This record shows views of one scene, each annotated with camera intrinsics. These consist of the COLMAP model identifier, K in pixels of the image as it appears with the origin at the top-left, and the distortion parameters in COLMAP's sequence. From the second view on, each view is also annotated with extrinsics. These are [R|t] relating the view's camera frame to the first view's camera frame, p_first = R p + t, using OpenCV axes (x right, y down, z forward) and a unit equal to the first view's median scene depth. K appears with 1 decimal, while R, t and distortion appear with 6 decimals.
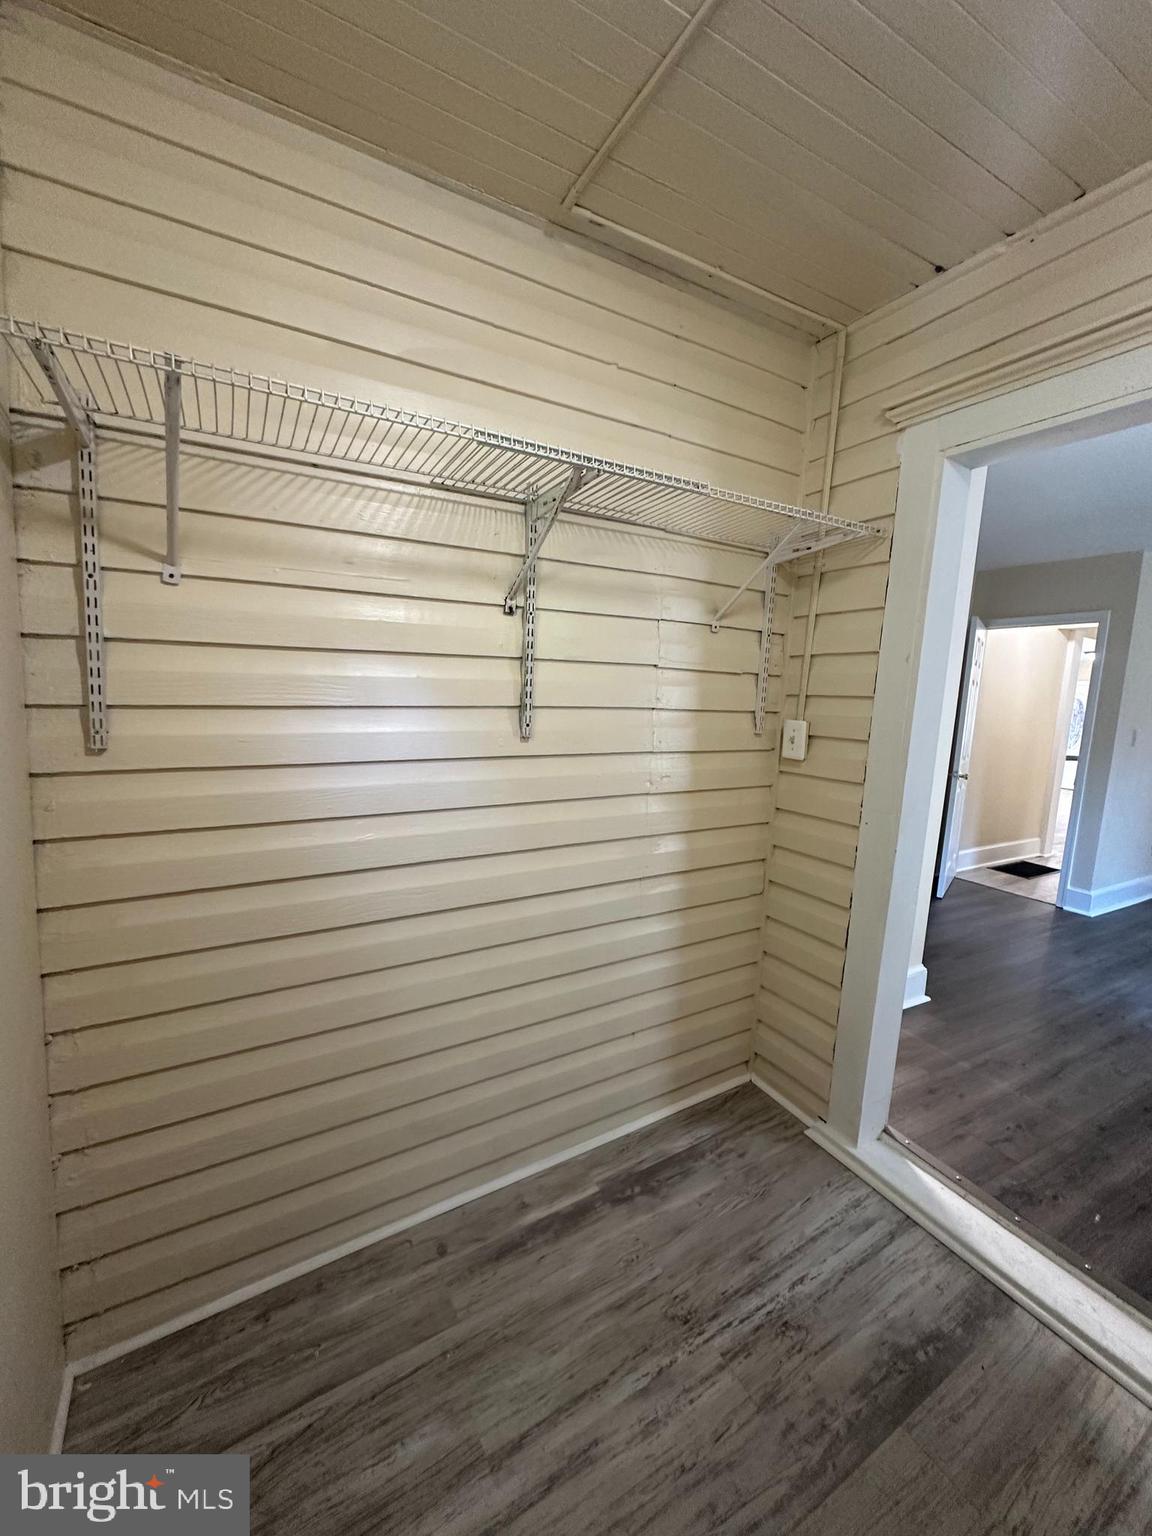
lens RADIAL K [[610.4, 0, 576.0], [0, 610.4, 768.0], [0, 0, 1]] dist [-0.002926, 0.001131]
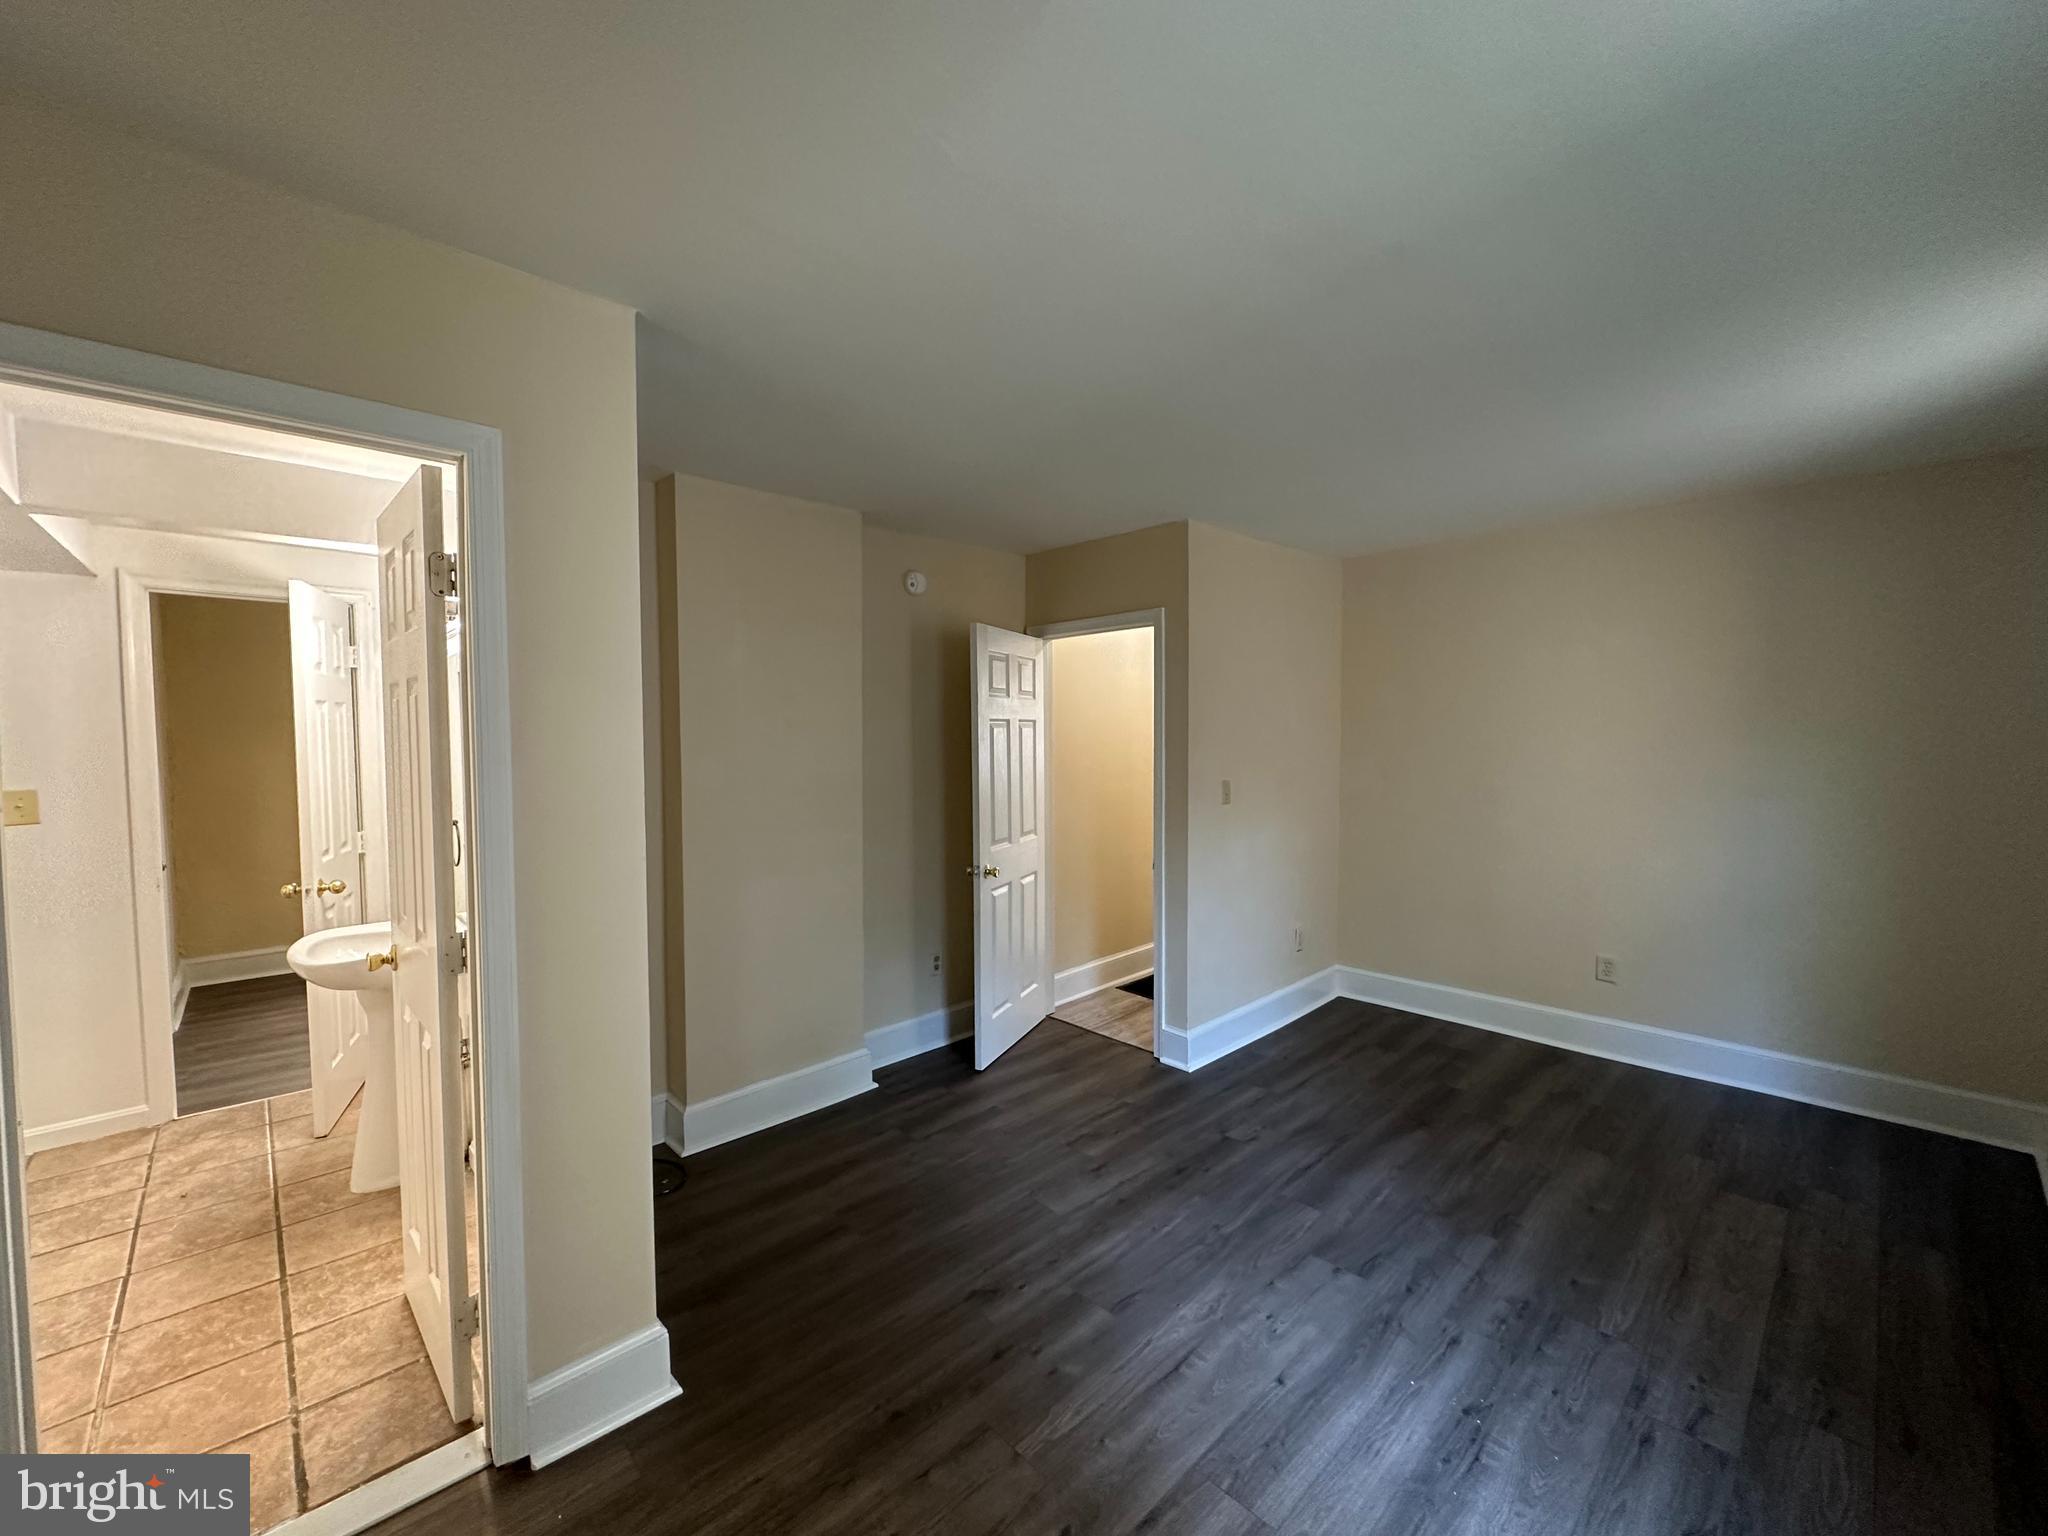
lens RADIAL K [[813.8, 0, 1024.0], [0, 813.8, 768.0], [0, 0, 1]] dist [-0.002926, 0.001131]
pose [[0.967678, -0.057639, 0.245512, 0.480084], [0.076134, 0.994877, -0.066513, -0.033728], [-0.240420, 0.083056, 0.967109, 0.177430]]
